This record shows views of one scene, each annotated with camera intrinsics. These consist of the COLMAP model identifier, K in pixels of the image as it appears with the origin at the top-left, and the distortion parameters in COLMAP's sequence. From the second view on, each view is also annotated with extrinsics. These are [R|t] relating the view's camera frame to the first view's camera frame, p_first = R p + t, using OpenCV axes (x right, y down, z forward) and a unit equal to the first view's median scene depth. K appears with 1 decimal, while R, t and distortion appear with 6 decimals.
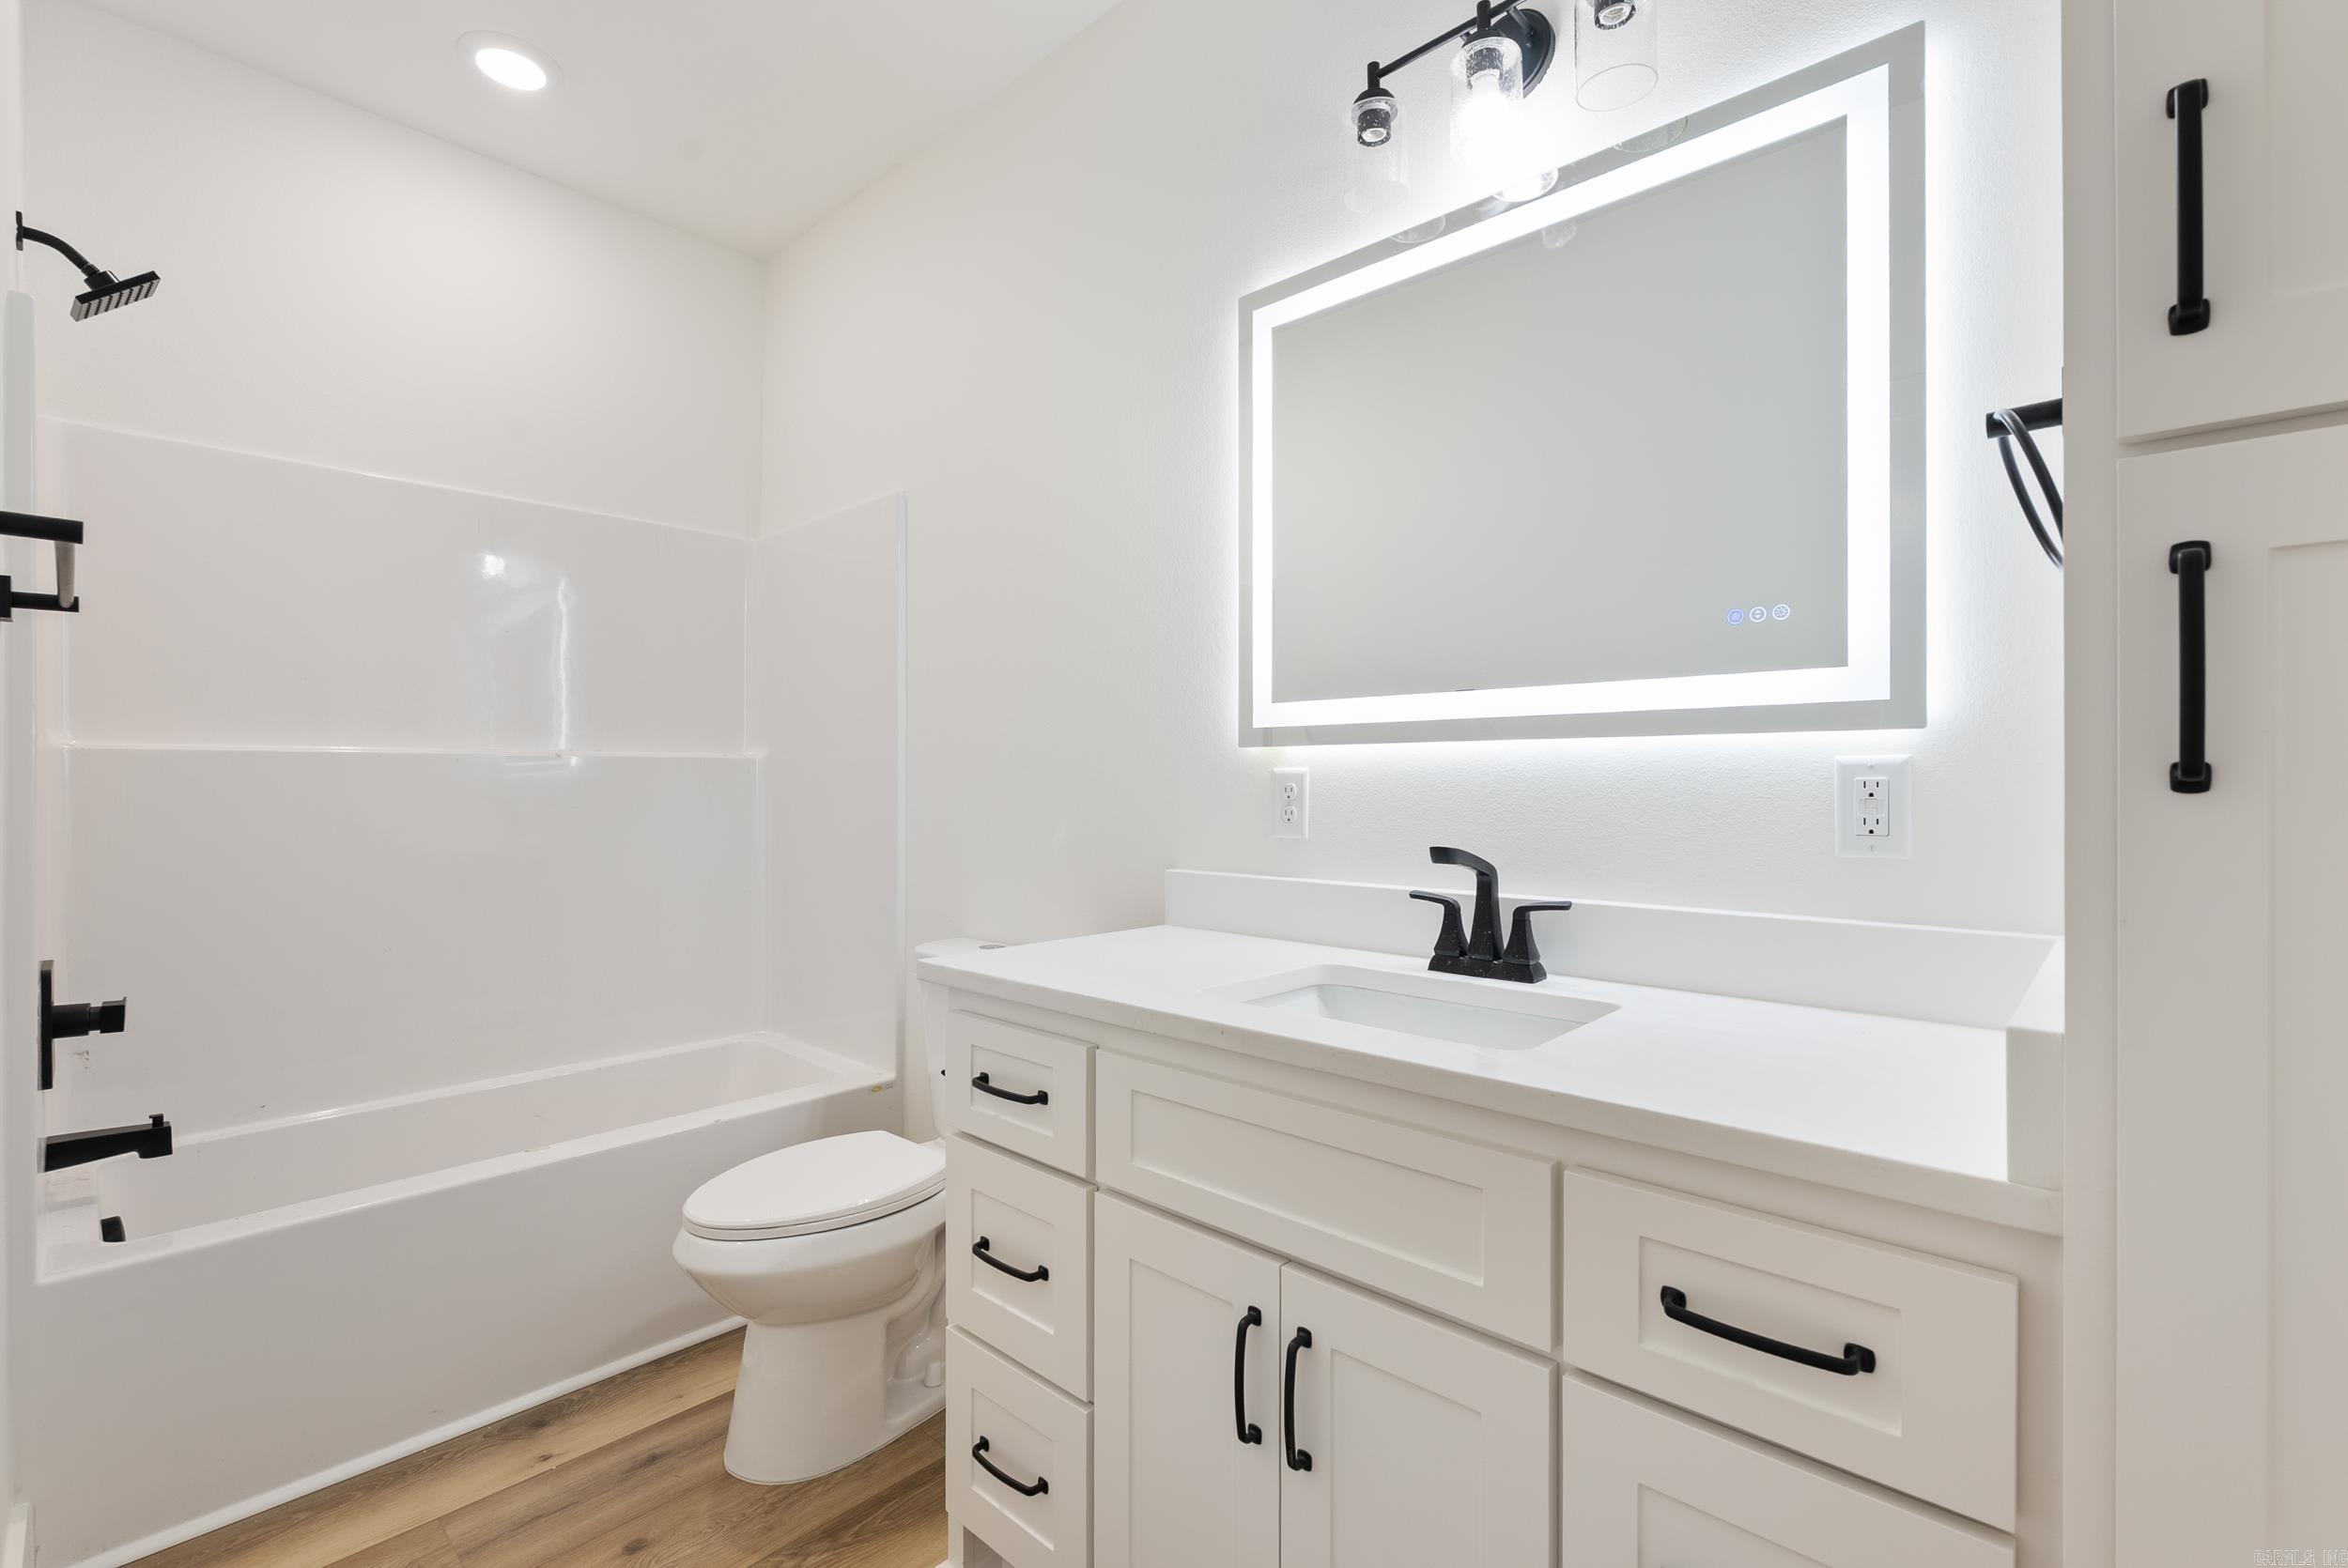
lens RADIAL K [[1041.3, 0, 1178.4], [0, 1041.3, 769.7], [0, 0, 1]] dist [-0.005483, 0.000122]
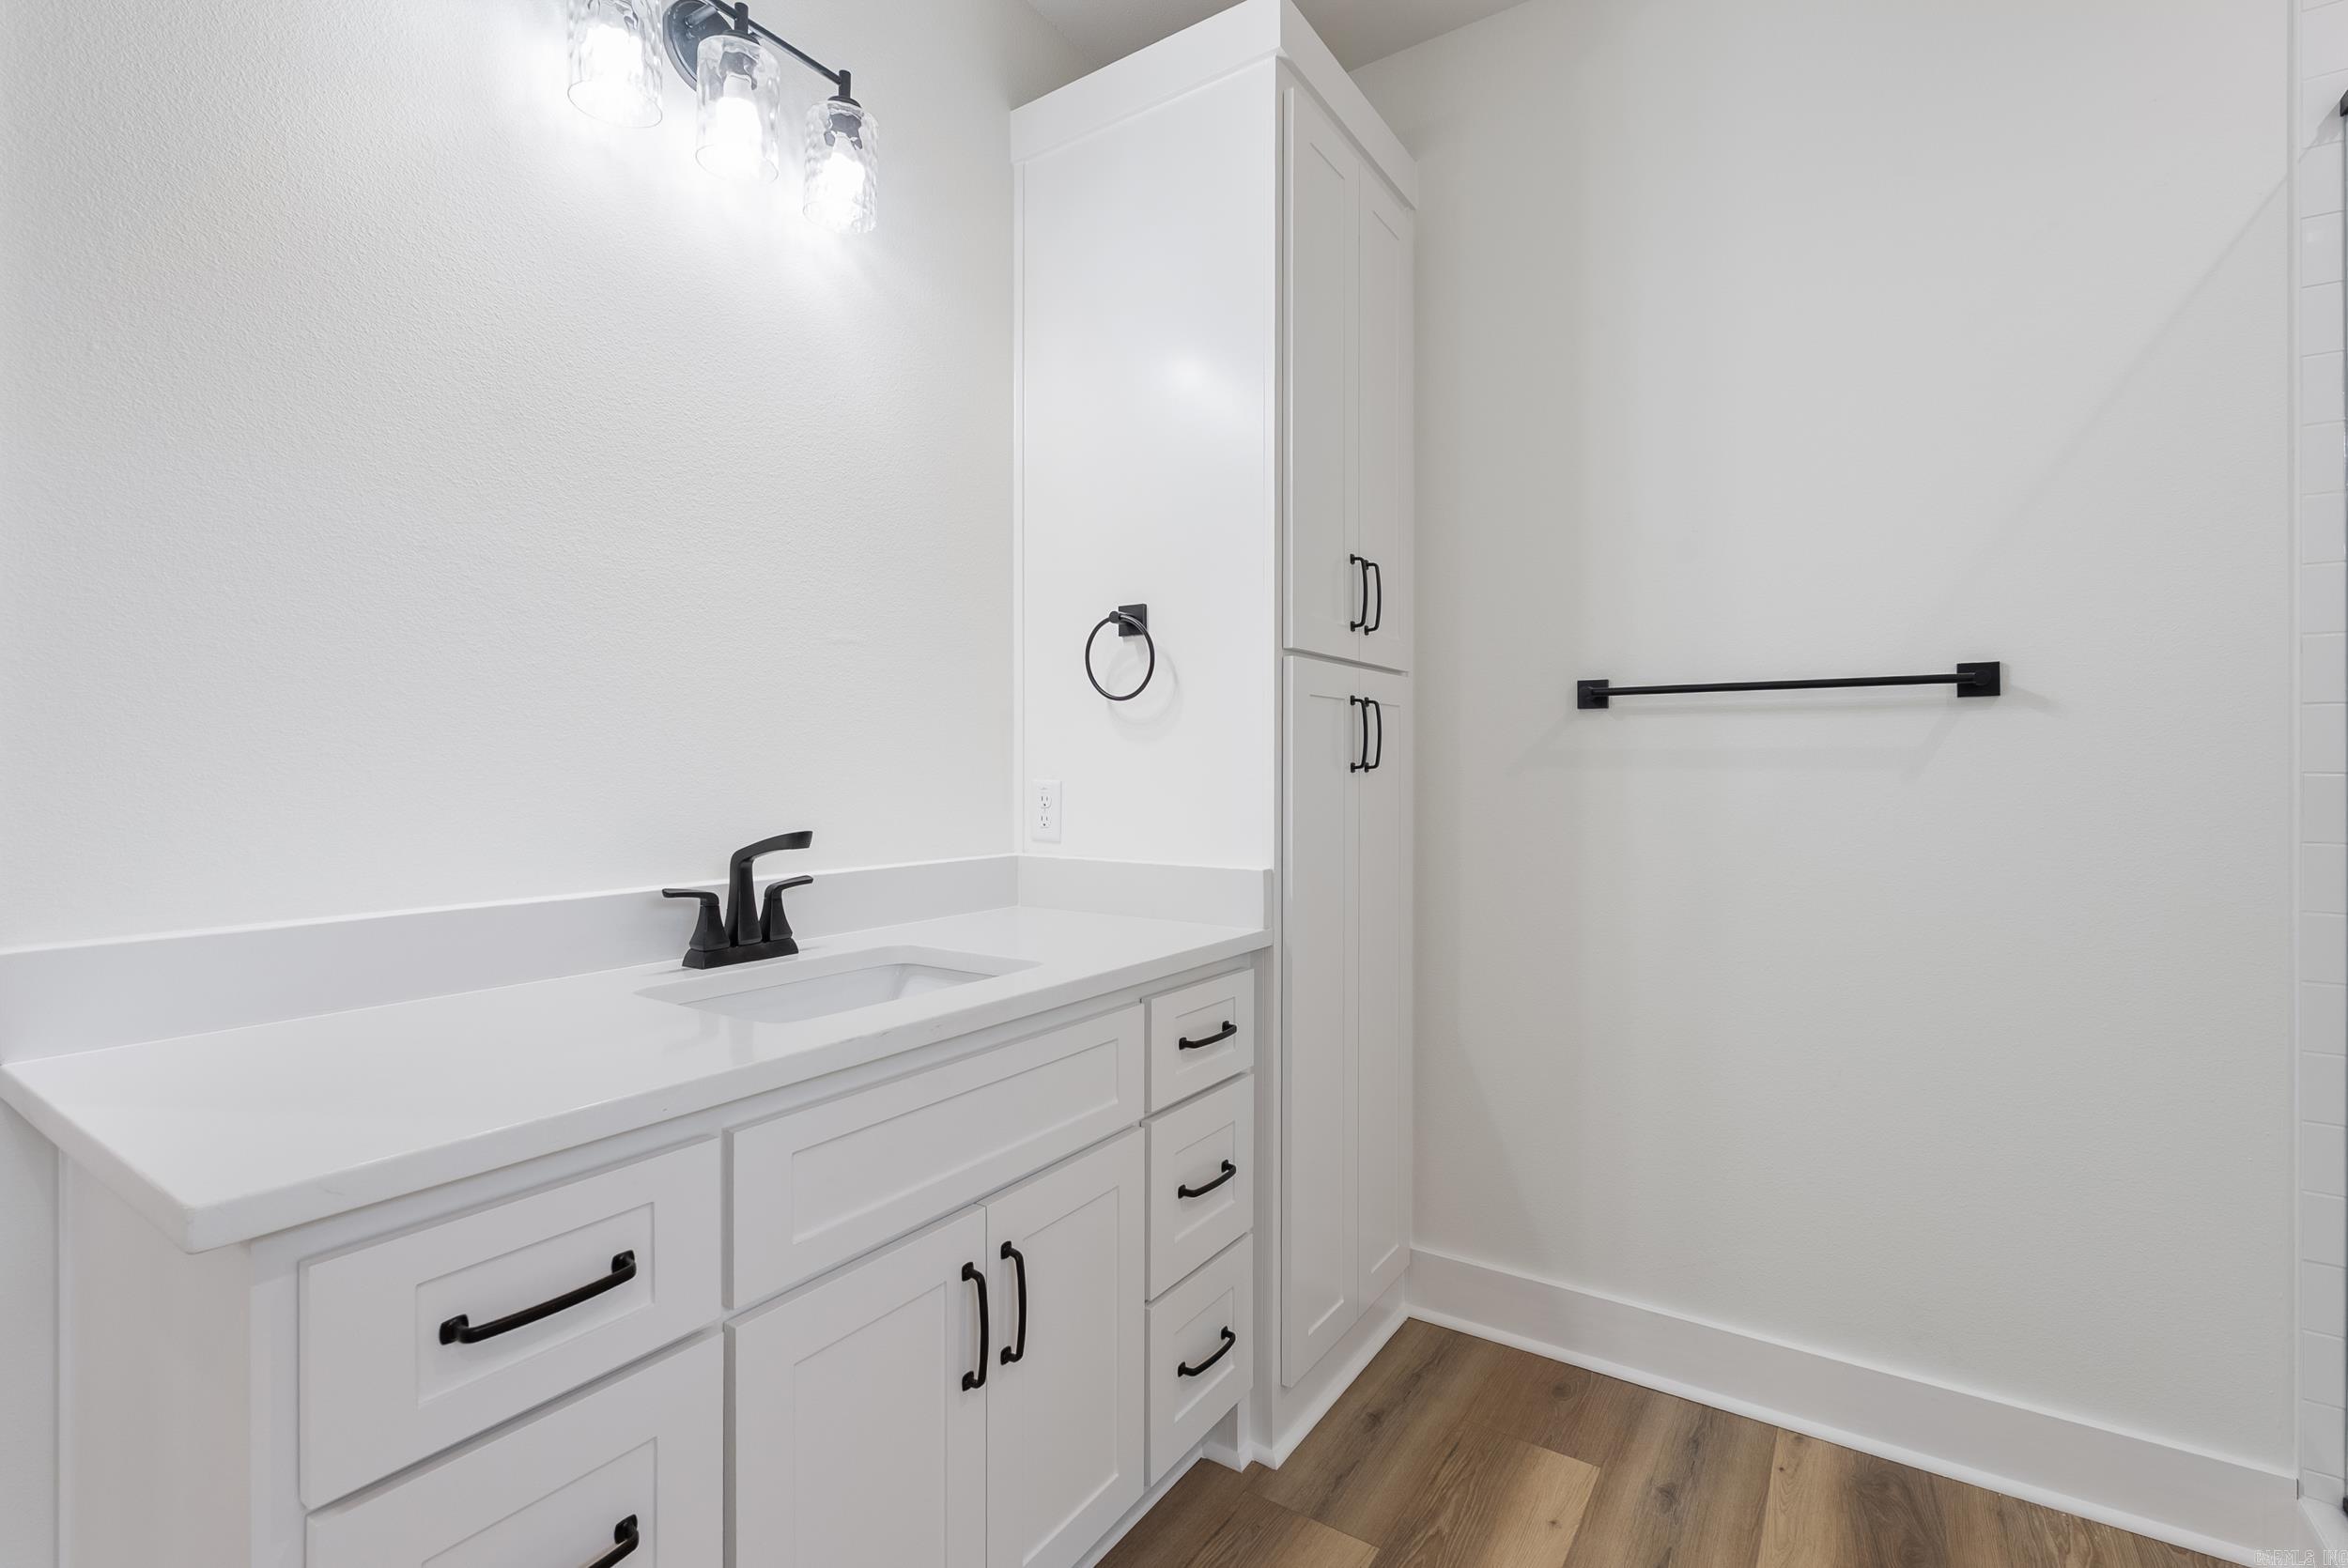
lens RADIAL K [[1041.3, 0, 1178.4], [0, 1041.3, 769.7], [0, 0, 1]] dist [-0.005483, 0.000122]
pose [[-0.148129, 0.004146, 0.988959, -0.787964], [-0.008698, 0.999947, -0.005495, 0.012787], [-0.988930, -0.009416, -0.148085, 0.735241]]
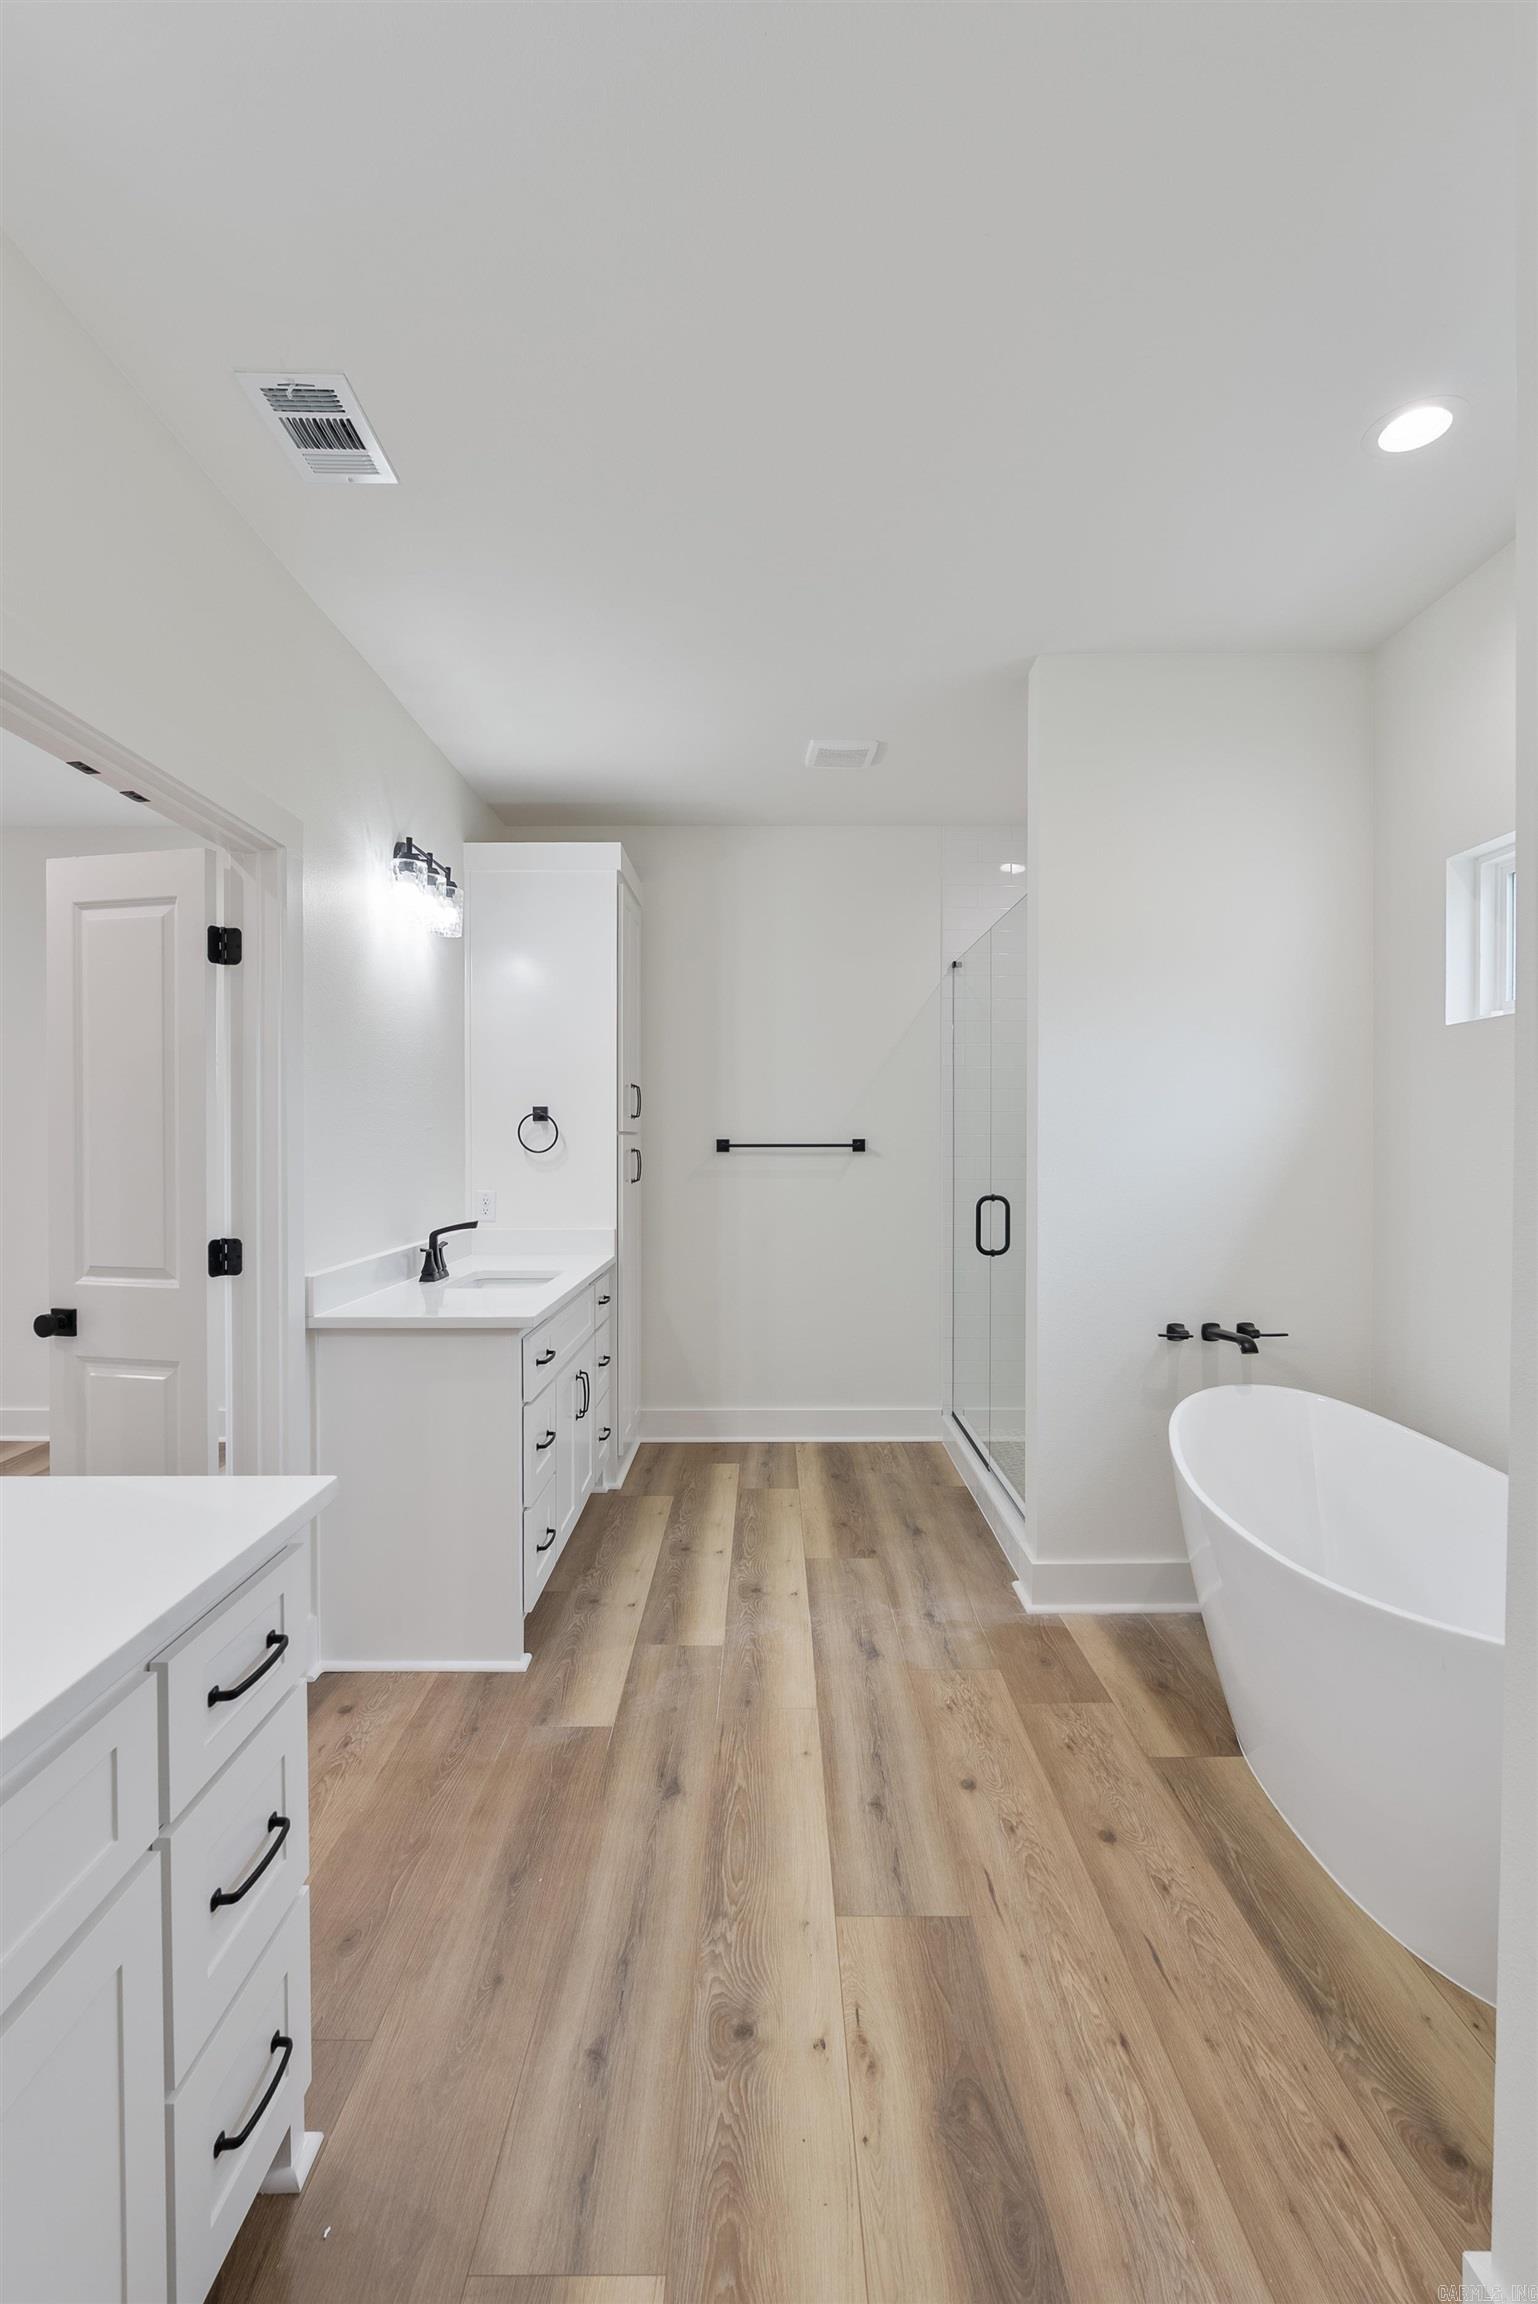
lens RADIAL K [[1022.0, 0, 769.0], [0, 1022.0, 1152.0], [0, 0, 1]] dist [-0.005483, 0.000122]
pose [[-0.674075, -0.007206, 0.738628, -1.864932], [-0.004960, 0.999974, 0.005228, -0.098242], [-0.738646, -0.000140, -0.674093, 1.957203]]
